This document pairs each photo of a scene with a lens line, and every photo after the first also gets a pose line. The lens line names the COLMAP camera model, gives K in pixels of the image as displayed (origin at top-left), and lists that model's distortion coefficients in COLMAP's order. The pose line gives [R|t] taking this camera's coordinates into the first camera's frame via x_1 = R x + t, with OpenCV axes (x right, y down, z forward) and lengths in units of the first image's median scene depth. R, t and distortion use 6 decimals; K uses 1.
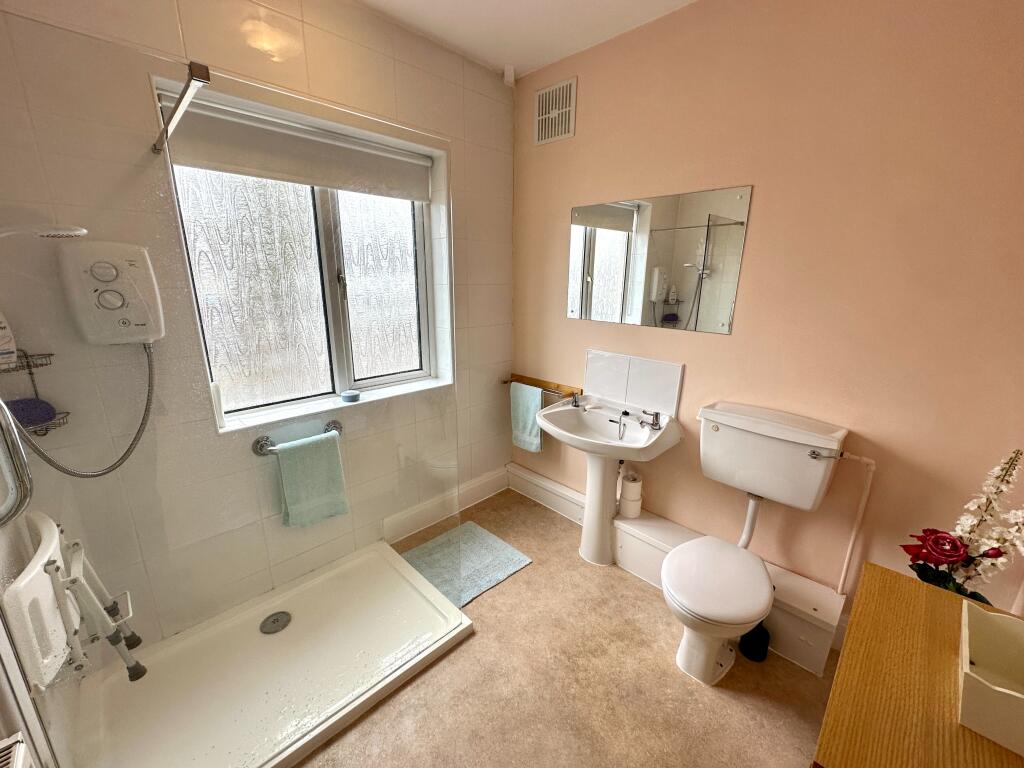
lens RADIAL K [[413.2, 0, 509.9], [0, 413.2, 384.8], [0, 0, 1]] dist [0.000200, 0.000011]
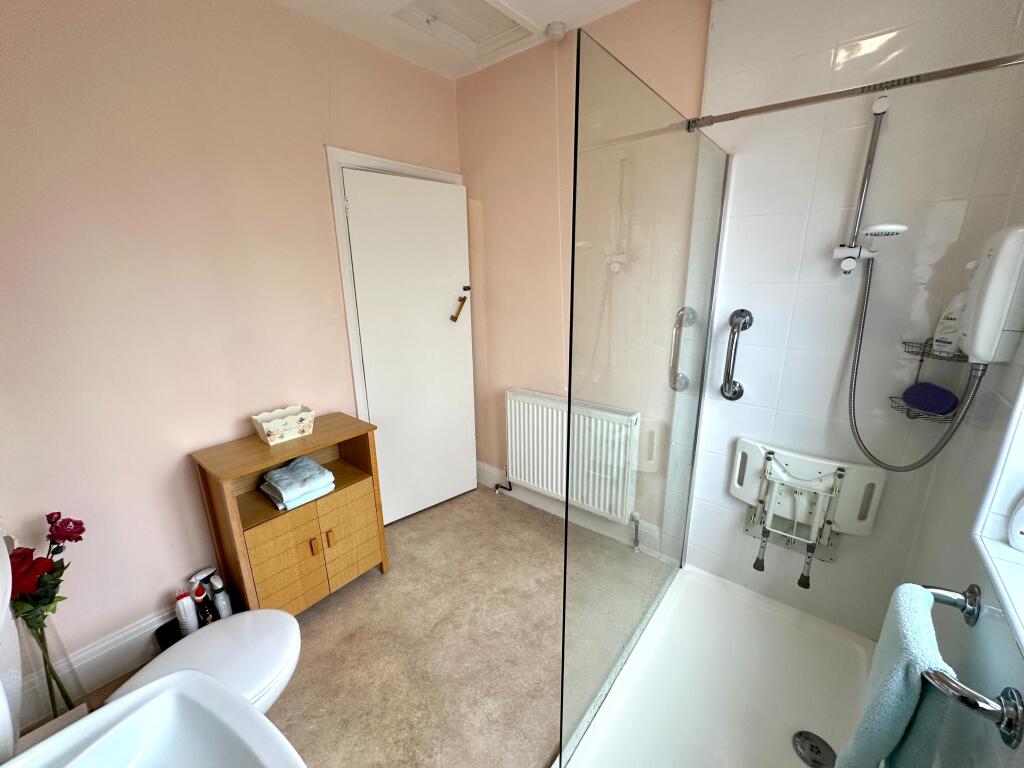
lens RADIAL K [[413.2, 0, 514.7], [0, 413.2, 385.3], [0, 0, 1]] dist [0.000200, 0.000011]
pose [[-0.992810, 0.036272, -0.114073, 0.015370], [-0.026640, 0.862129, 0.505989, -0.388281], [0.116699, 0.505390, -0.854964, 1.452031]]
